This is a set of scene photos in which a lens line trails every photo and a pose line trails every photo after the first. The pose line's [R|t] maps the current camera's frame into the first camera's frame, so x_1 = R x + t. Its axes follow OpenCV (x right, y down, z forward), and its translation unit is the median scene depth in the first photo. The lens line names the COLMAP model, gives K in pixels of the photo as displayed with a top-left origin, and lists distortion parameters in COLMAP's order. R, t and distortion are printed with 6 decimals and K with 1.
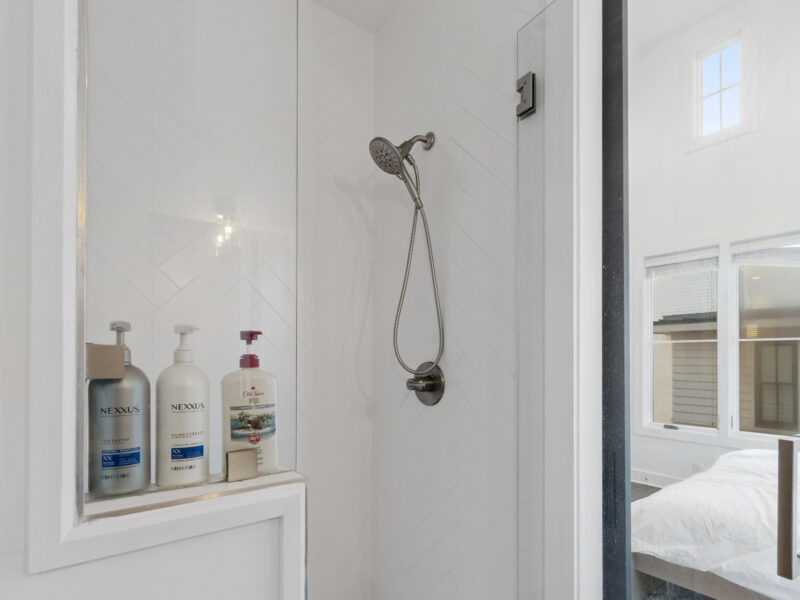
lens RADIAL K [[433.3, 0, 402.2], [0, 433.3, 356.8], [0, 0, 1]] dist [-0.000982, 0.000612]
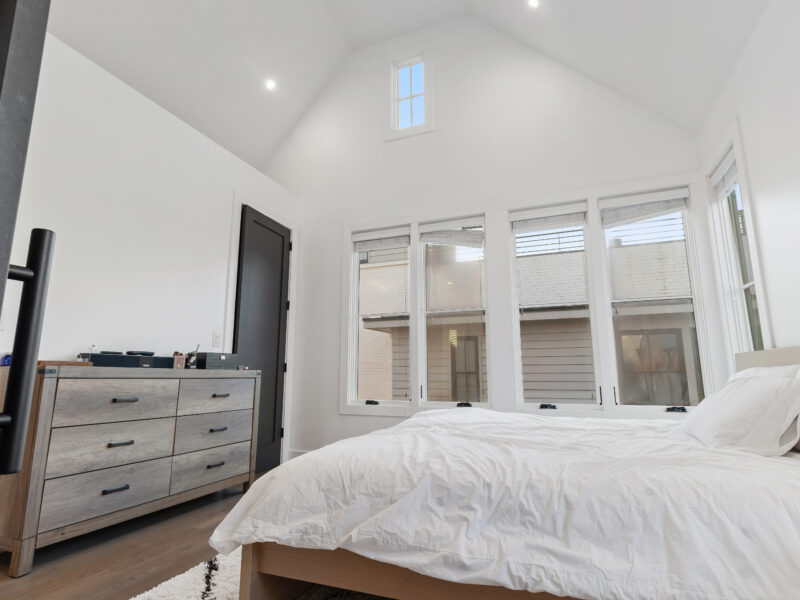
lens RADIAL K [[421.6, 0, 403.3], [0, 421.6, 295.2], [0, 0, 1]] dist [0.001787, 0.000177]
pose [[0.856870, 0.091230, 0.507396, 0.391118], [0.001419, 0.983796, -0.179284, 0.204456], [-0.515531, 0.154344, 0.842856, 0.295317]]
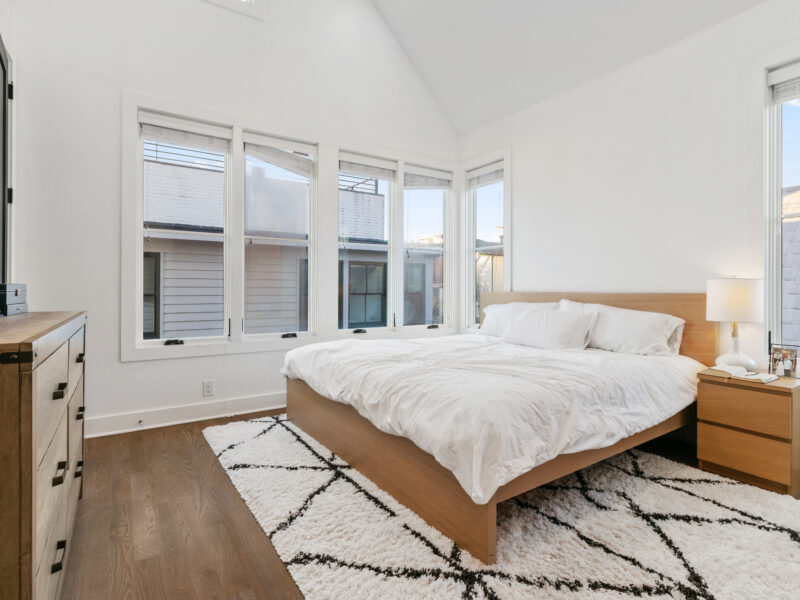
lens RADIAL K [[411.0, 0, 386.9], [0, 411.0, 297.9], [0, 0, 1]] dist [0.002154, 0.000742]
pose [[0.085599, -0.019706, 0.996135, -0.163706], [-0.006672, 0.999771, 0.020352, 0.140139], [-0.996307, -0.008388, 0.085448, 1.200990]]
